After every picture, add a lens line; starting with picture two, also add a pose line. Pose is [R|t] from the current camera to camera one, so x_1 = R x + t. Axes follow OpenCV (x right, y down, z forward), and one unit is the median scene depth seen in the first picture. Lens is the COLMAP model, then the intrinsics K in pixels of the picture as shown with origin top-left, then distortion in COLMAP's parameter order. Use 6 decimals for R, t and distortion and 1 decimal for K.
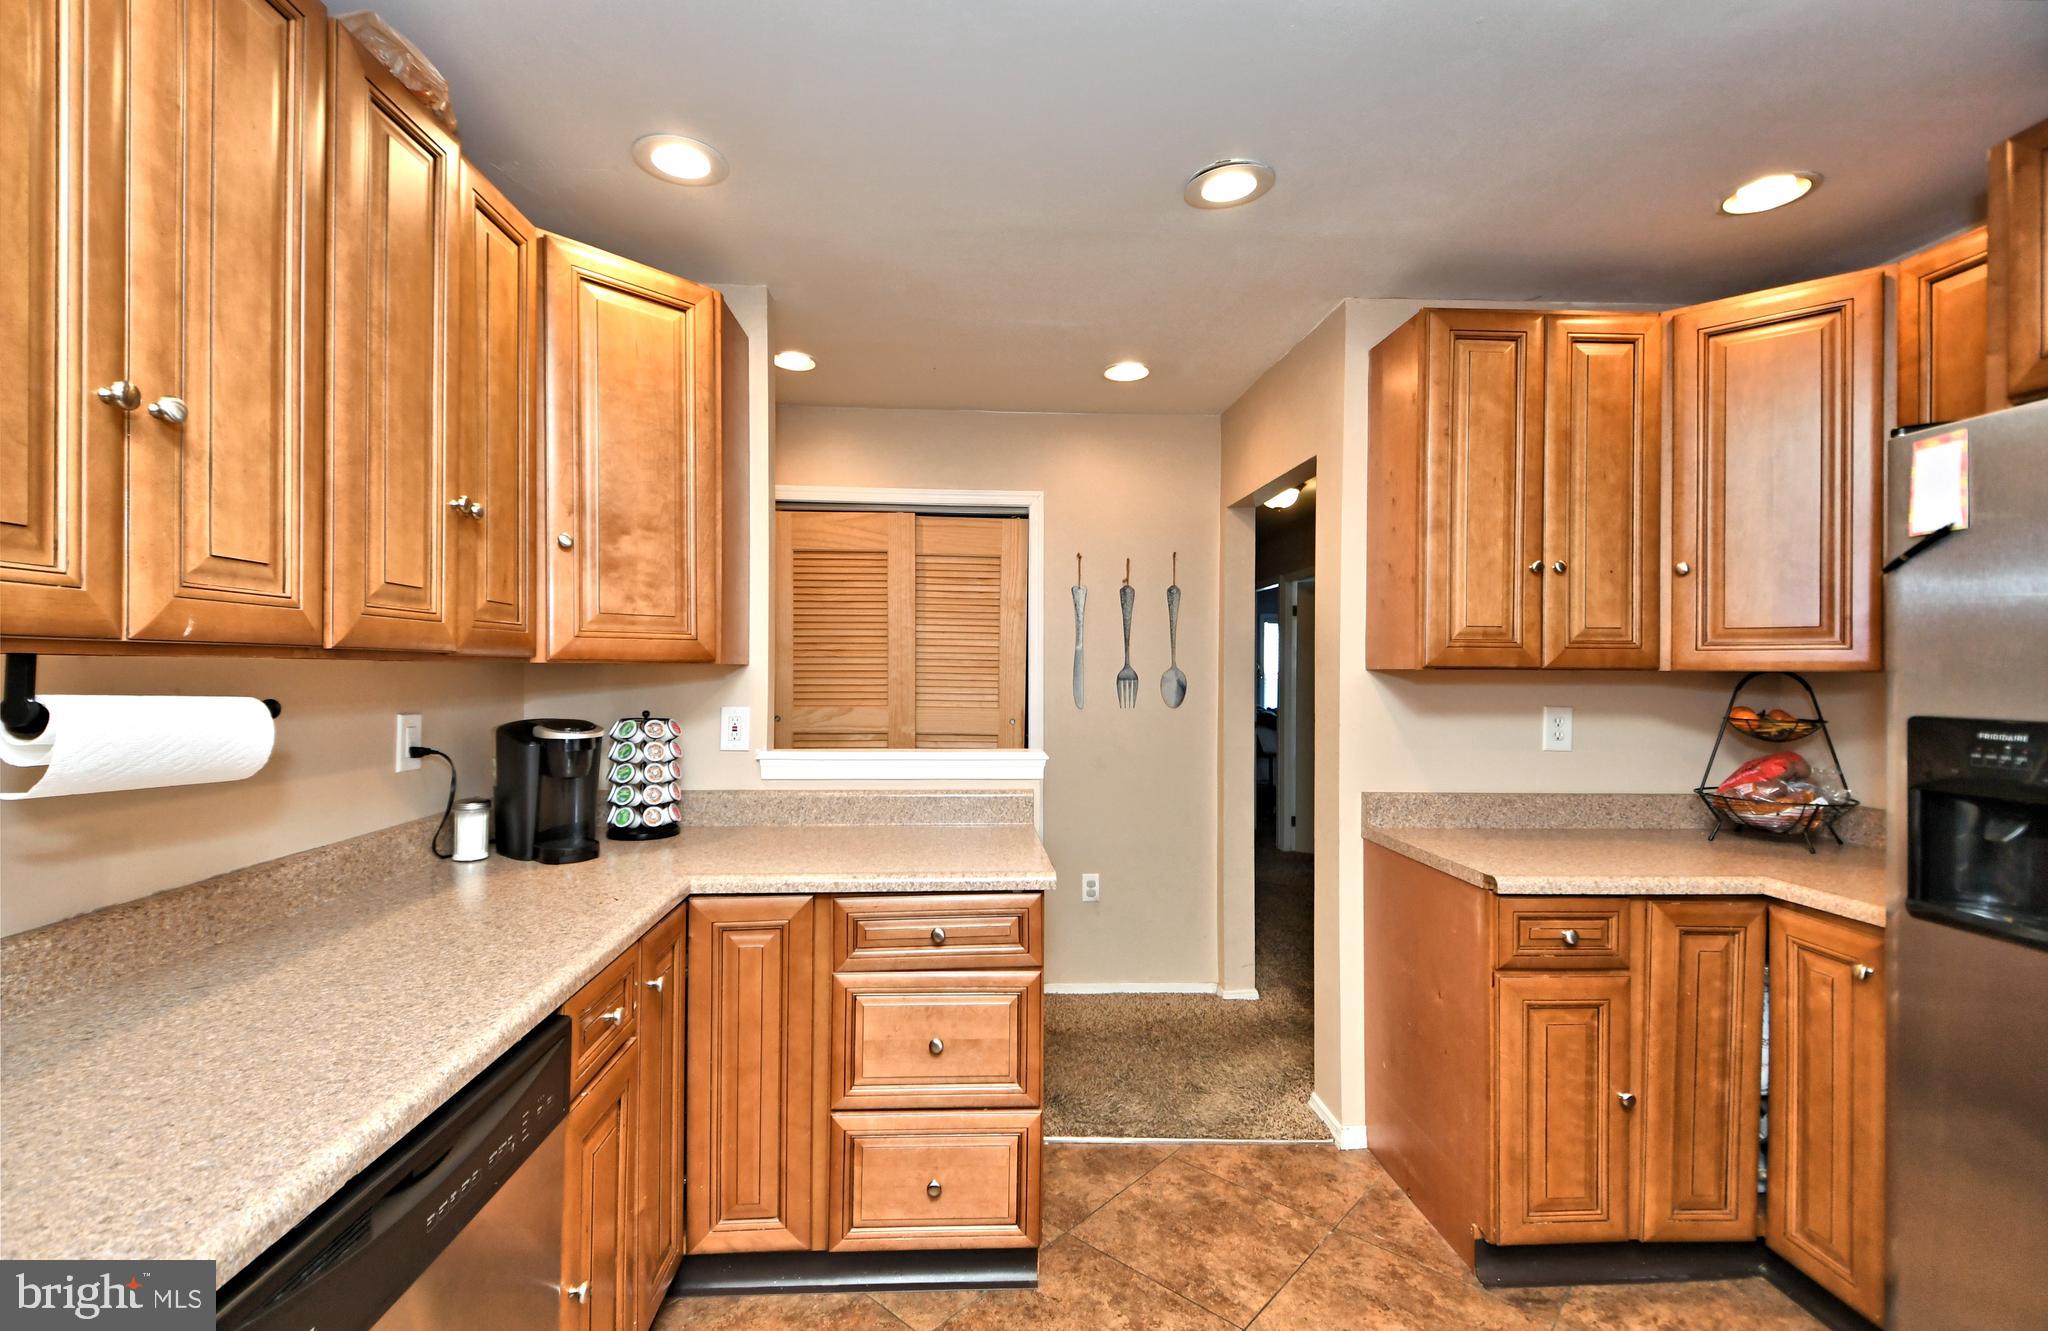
lens RADIAL K [[851.3, 0, 1001.6], [0, 851.3, 660.2], [0, 0, 1]] dist [0.008848, -0.010084]
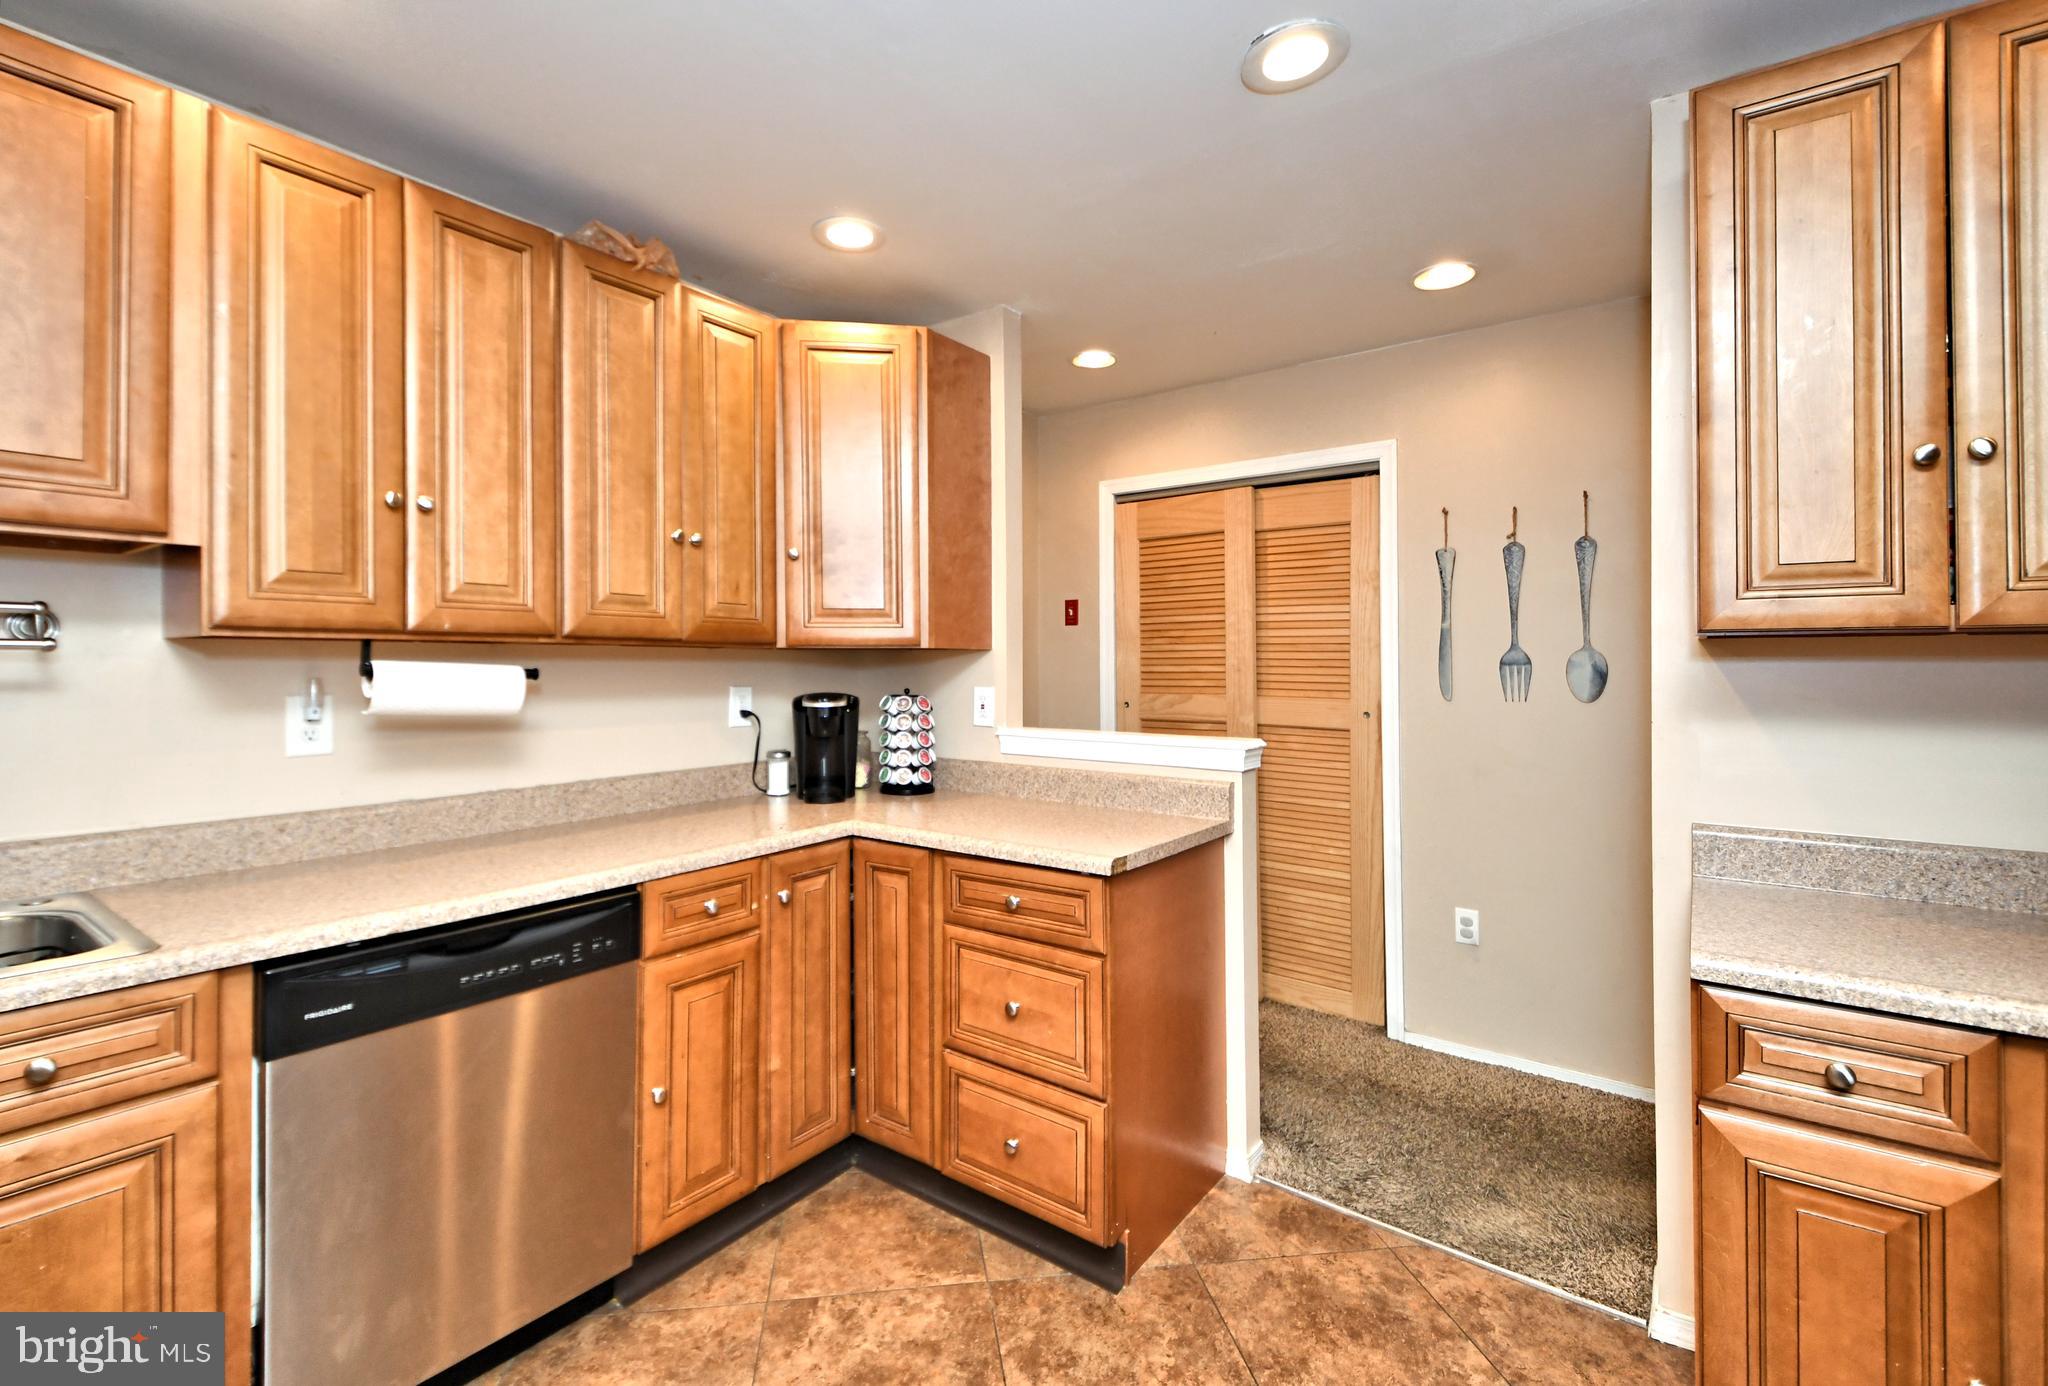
lens RADIAL K [[898.4, 0, 1023.1], [0, 898.4, 658.0], [0, 0, 1]] dist [0.012147, -0.015662]
pose [[0.773956, -0.011875, -0.633128, 0.520587], [0.011689, 0.999922, -0.004465, 0.024881], [0.633132, -0.003945, 0.774034, 0.135795]]
